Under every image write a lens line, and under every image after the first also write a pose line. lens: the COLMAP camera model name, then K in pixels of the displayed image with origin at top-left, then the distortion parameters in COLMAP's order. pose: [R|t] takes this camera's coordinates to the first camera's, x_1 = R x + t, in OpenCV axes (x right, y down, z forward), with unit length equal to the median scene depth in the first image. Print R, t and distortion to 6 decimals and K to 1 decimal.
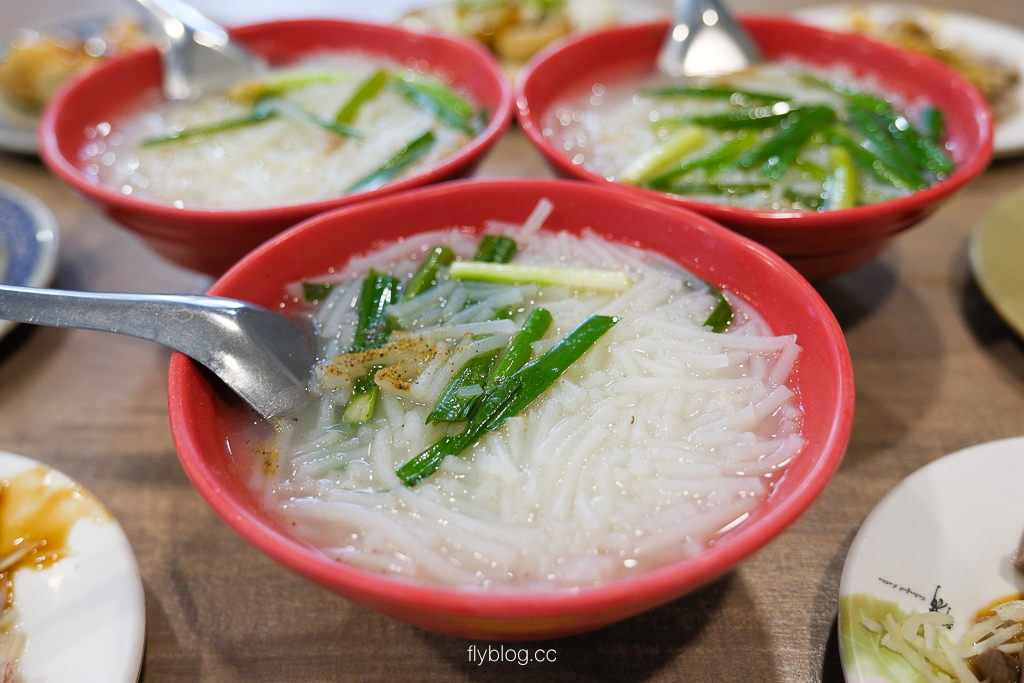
lens RADIAL K [[1024.2, 0, 508.2], [0, 1024.2, 331.5], [0, 0, 1]] dist [-0.023201, 0.000000]
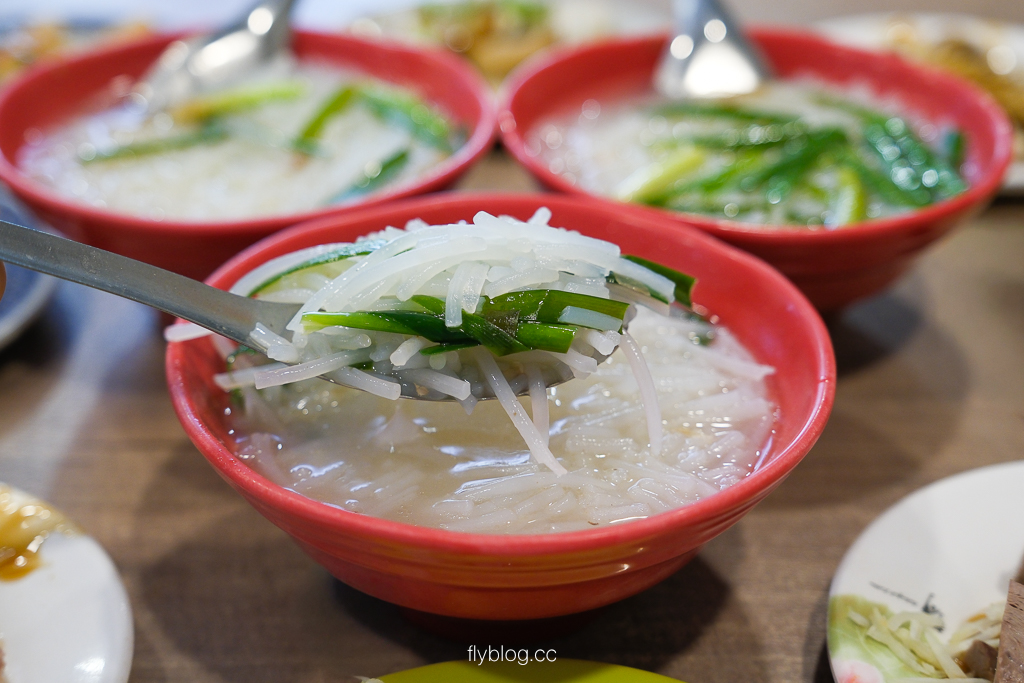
lens RADIAL K [[1576.4, 0, 511.4], [0, 1576.4, 345.5], [0, 0, 1]] dist [-0.025320, 0.000000]
pose [[0.999365, 0.005676, 0.035180, -0.032207], [-0.002231, 0.995261, -0.097212, 0.123179], [-0.035565, 0.097072, 0.994642, -0.411832]]
